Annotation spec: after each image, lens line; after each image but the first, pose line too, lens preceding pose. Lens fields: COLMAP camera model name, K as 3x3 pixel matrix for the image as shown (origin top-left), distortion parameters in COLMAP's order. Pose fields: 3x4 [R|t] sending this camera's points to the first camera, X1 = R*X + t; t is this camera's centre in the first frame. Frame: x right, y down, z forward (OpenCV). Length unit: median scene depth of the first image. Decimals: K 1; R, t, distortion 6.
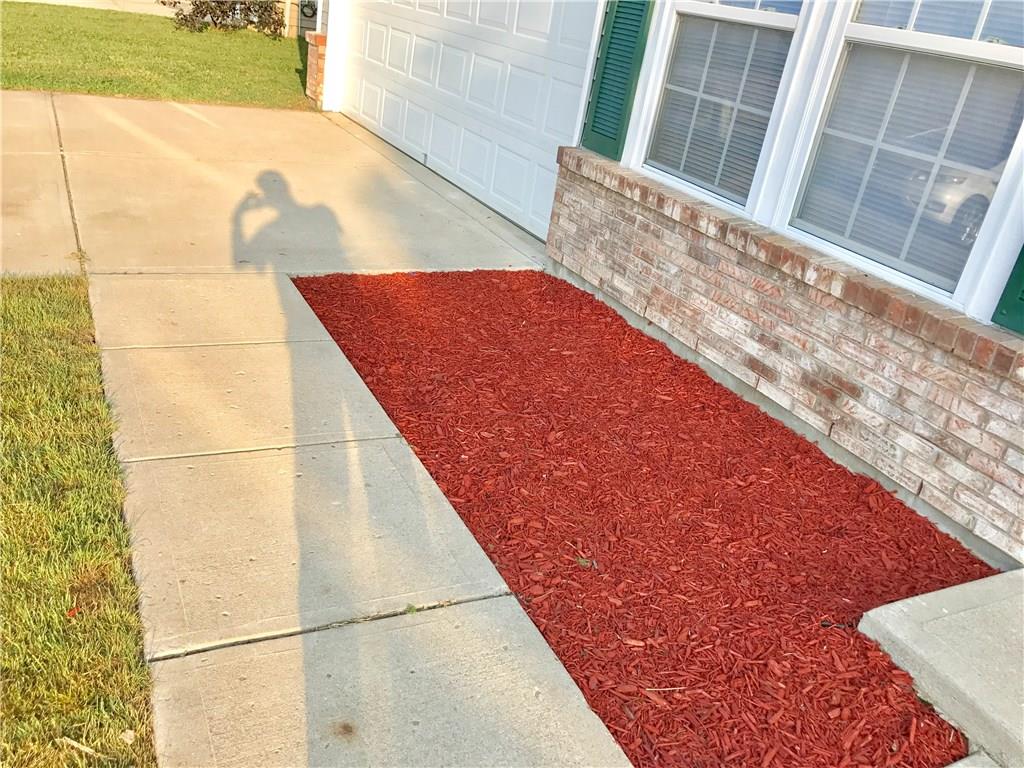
lens RADIAL K [[842.1, 0, 503.2], [0, 842.1, 380.2], [0, 0, 1]] dist [0.042504, -0.078300]
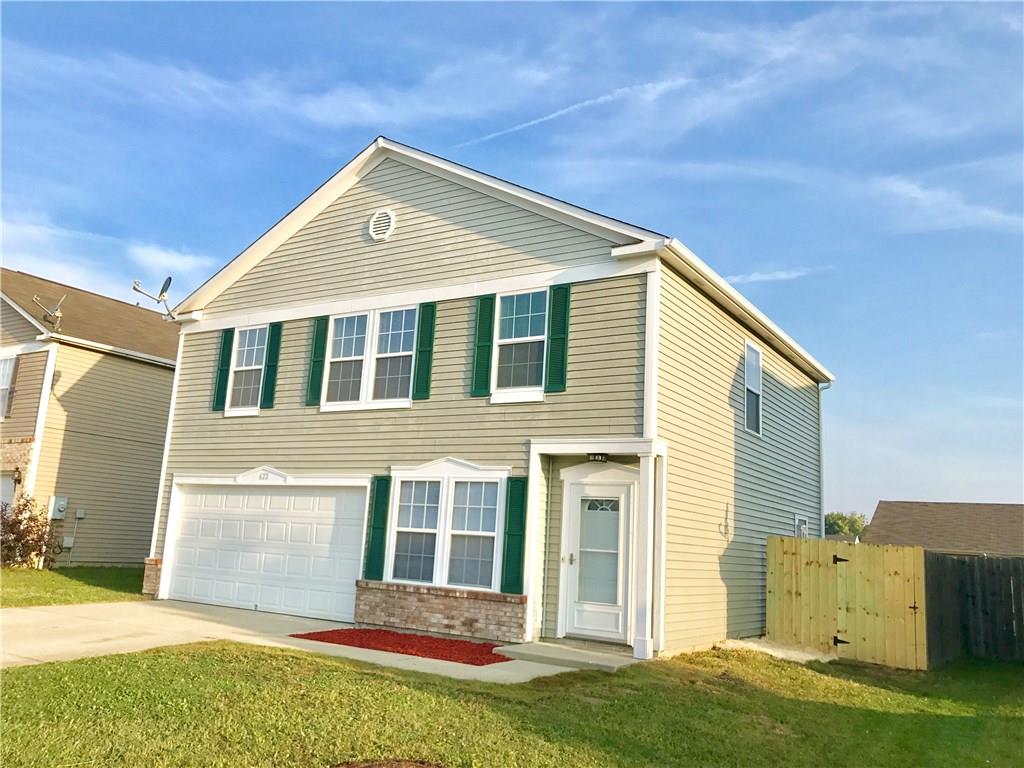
lens RADIAL K [[842.1, 0, 503.2], [0, 842.1, 380.2], [0, 0, 1]] dist [0.042504, -0.078300]
pose [[0.864159, -0.005103, 0.503194, -1.199009], [0.274971, 0.842255, -0.463679, 0.776483], [-0.421451, 0.539055, 0.729245, -2.078784]]
